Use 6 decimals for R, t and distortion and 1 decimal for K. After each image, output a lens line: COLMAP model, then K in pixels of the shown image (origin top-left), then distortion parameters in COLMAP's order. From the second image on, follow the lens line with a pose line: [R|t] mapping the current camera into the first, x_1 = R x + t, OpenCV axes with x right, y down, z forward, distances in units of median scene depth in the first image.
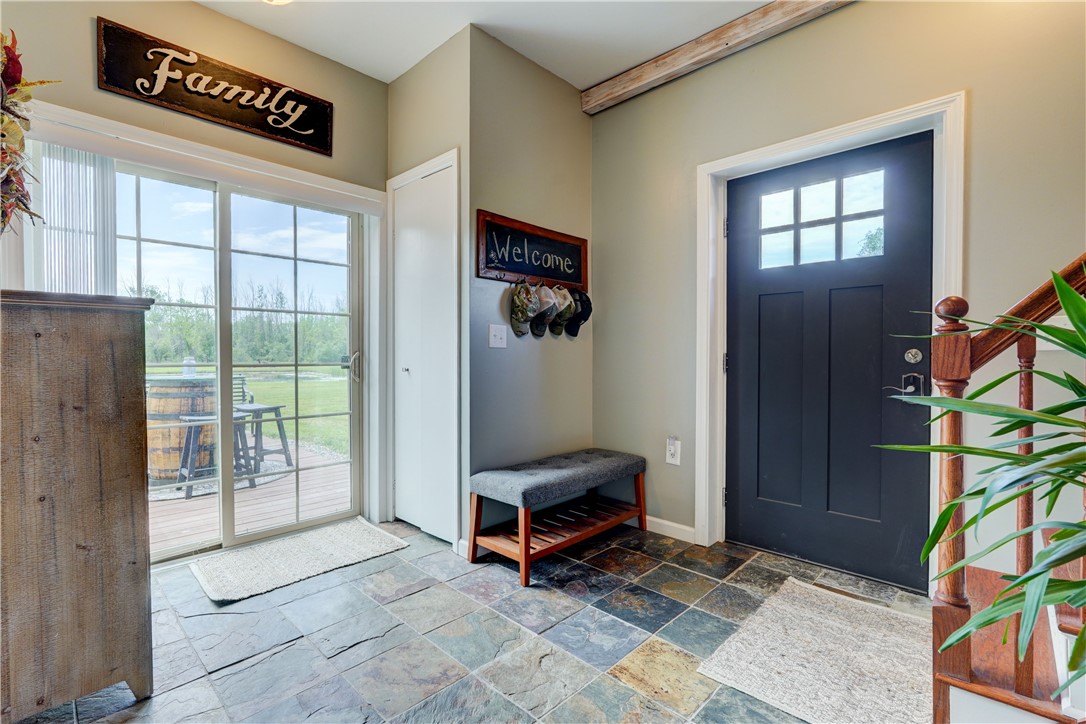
lens RADIAL K [[499.1, 0, 548.1], [0, 499.1, 359.6], [0, 0, 1]] dist [-0.008893, 0.004124]
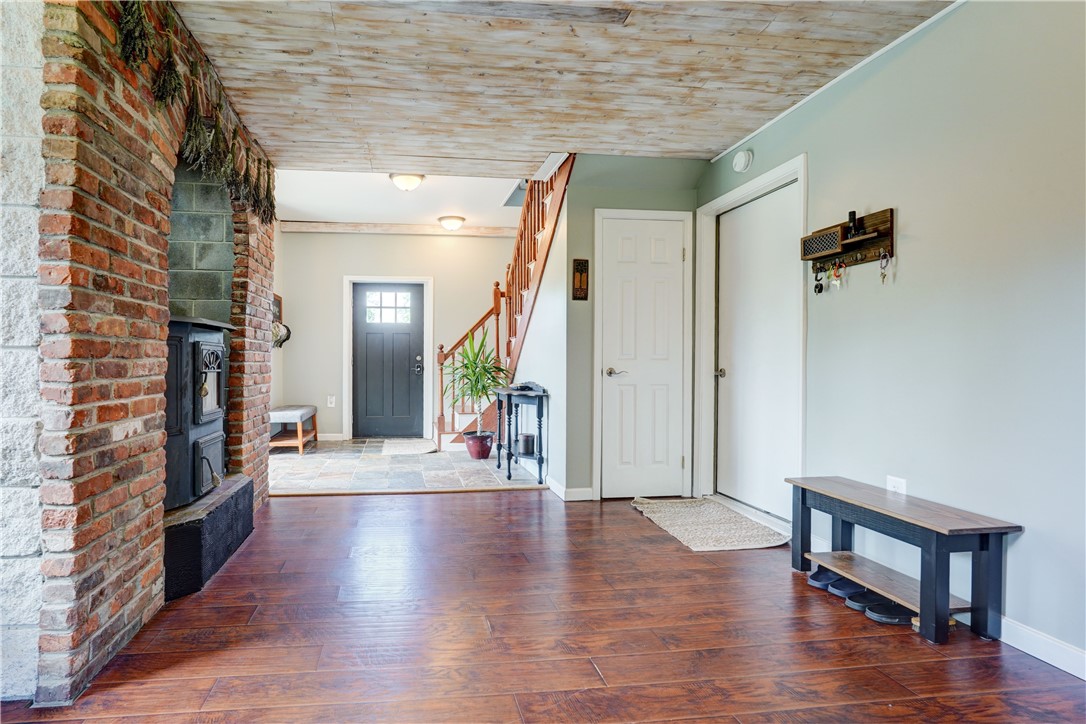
lens RADIAL K [[499.1, 0, 449.9], [0, 499.1, 364.5], [0, 0, 1]] dist [-0.008893, 0.004124]
pose [[0.654075, -0.003338, 0.756422, -1.169571], [0.000519, 0.999992, 0.003964, 0.014139], [-0.756429, -0.002200, 0.654072, -0.913671]]
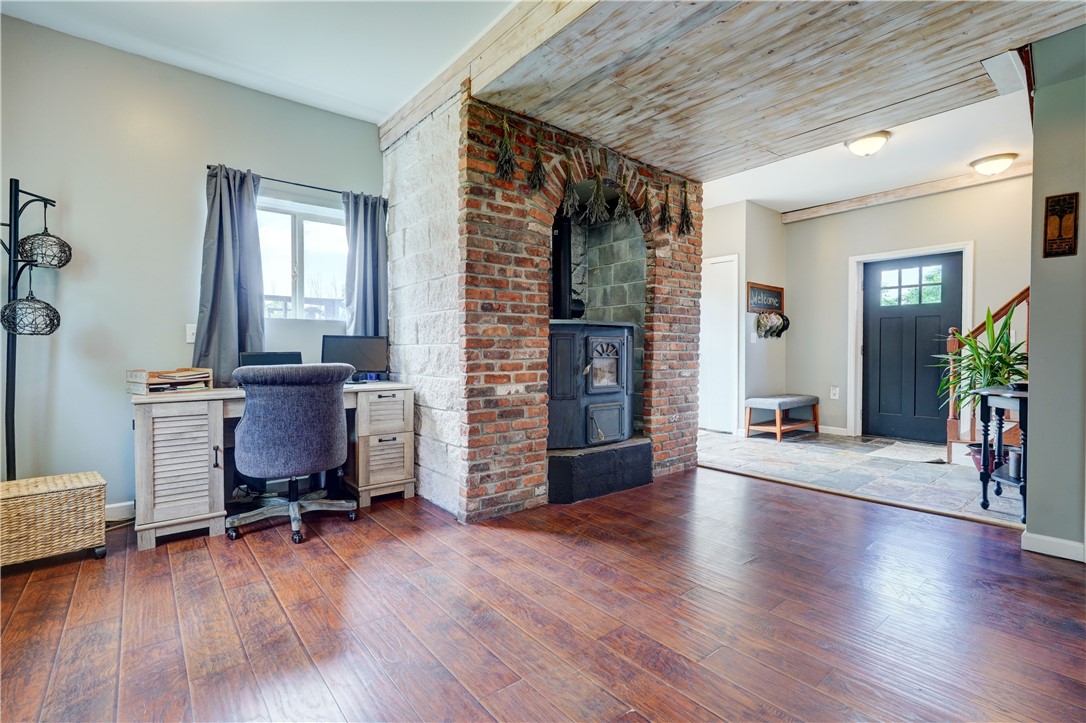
lens RADIAL K [[499.1, 0, 564.1], [0, 499.1, 360.3], [0, 0, 1]] dist [-0.008893, 0.004124]
pose [[0.994798, 0.000269, -0.101868, -0.716051], [0.001140, 0.999905, 0.013768, 0.020058], [0.101862, -0.013812, 0.994703, -1.278553]]
